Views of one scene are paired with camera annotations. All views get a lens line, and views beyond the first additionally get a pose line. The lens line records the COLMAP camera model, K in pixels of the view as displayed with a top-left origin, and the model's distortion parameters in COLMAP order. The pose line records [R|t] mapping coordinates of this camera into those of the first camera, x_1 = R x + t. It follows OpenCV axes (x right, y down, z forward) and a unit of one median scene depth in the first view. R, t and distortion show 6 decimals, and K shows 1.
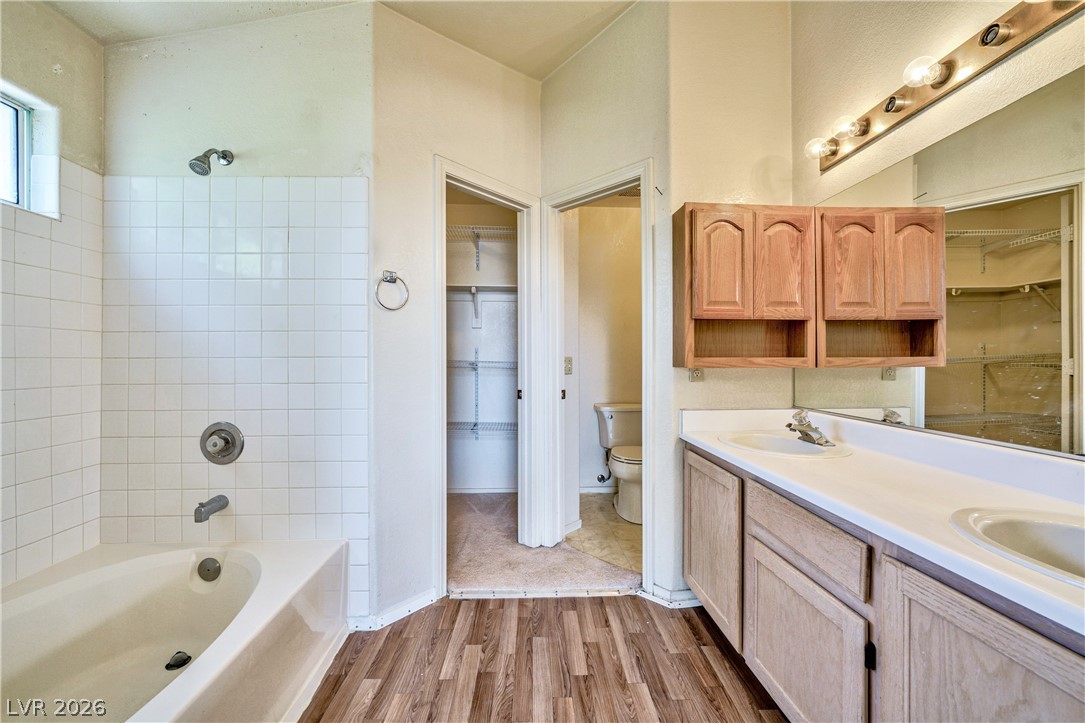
lens RADIAL K [[418.1, 0, 531.0], [0, 418.1, 359.6], [0, 0, 1]] dist [-0.010271, 0.000450]
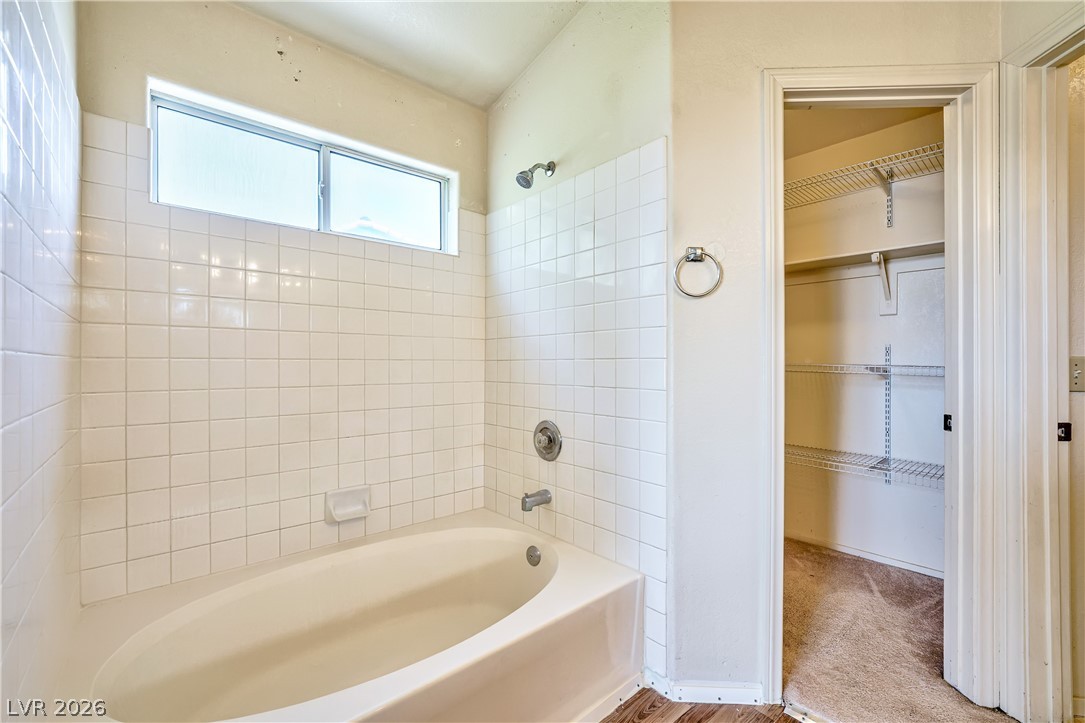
lens RADIAL K [[448.3, 0, 542.3], [0, 448.3, 364.2], [0, 0, 1]] dist [-0.013161, 0.005313]
pose [[0.642654, 0.004031, -0.766146, 0.118690], [-0.002586, 0.999992, 0.003093, 0.002964], [0.766152, -0.000007, 0.642659, 0.256841]]
